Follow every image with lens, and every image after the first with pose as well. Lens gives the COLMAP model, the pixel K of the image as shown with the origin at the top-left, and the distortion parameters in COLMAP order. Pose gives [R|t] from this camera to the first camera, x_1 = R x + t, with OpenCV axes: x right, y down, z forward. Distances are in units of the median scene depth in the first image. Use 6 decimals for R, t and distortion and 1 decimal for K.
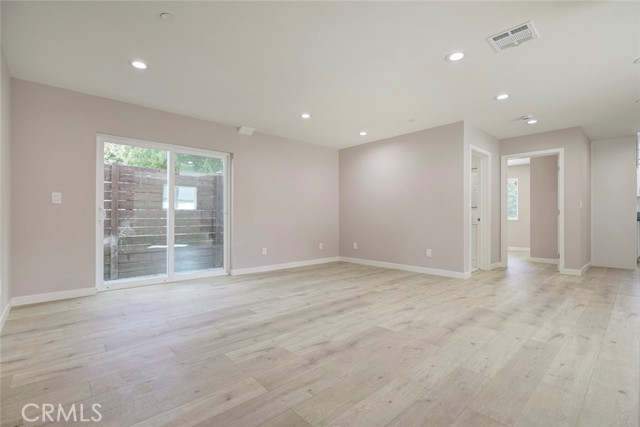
lens RADIAL K [[298.9, 0, 317.8], [0, 298.9, 213.4], [0, 0, 1]] dist [-0.004909, 0.000619]
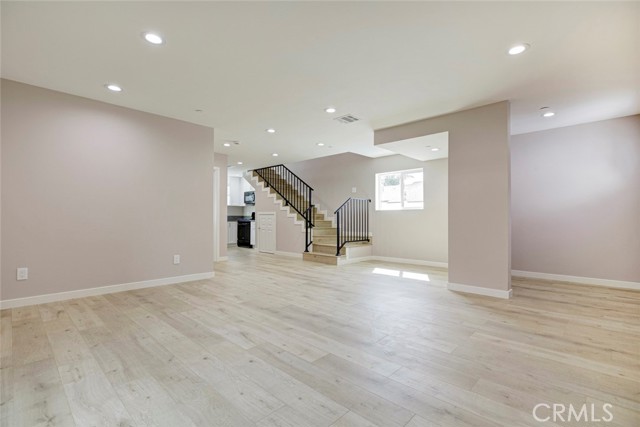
lens RADIAL K [[298.9, 0, 319.6], [0, 298.9, 216.8], [0, 0, 1]] dist [-0.004909, 0.000619]
pose [[-0.084095, 0.001461, 0.996457, -0.900661], [-0.017226, 0.999847, -0.002920, 0.002187], [-0.996309, -0.017411, -0.084057, 1.059213]]
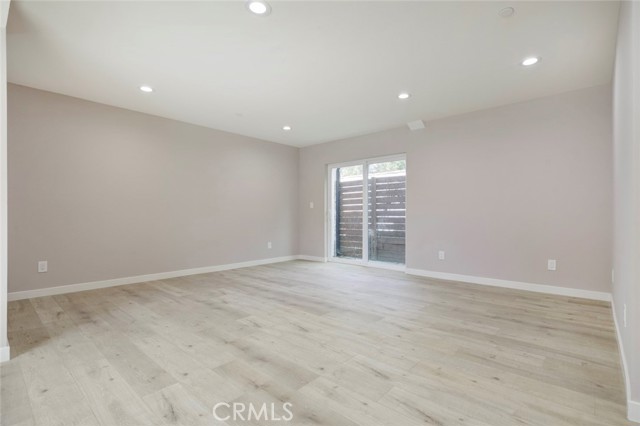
lens RADIAL K [[298.9, 0, 316.6], [0, 298.9, 213.0], [0, 0, 1]] dist [-0.004909, 0.000619]
pose [[0.102203, -0.009024, -0.994723, 1.122587], [0.012456, 0.999892, -0.007791, 0.010745], [0.994686, -0.011594, 0.102304, 0.961915]]
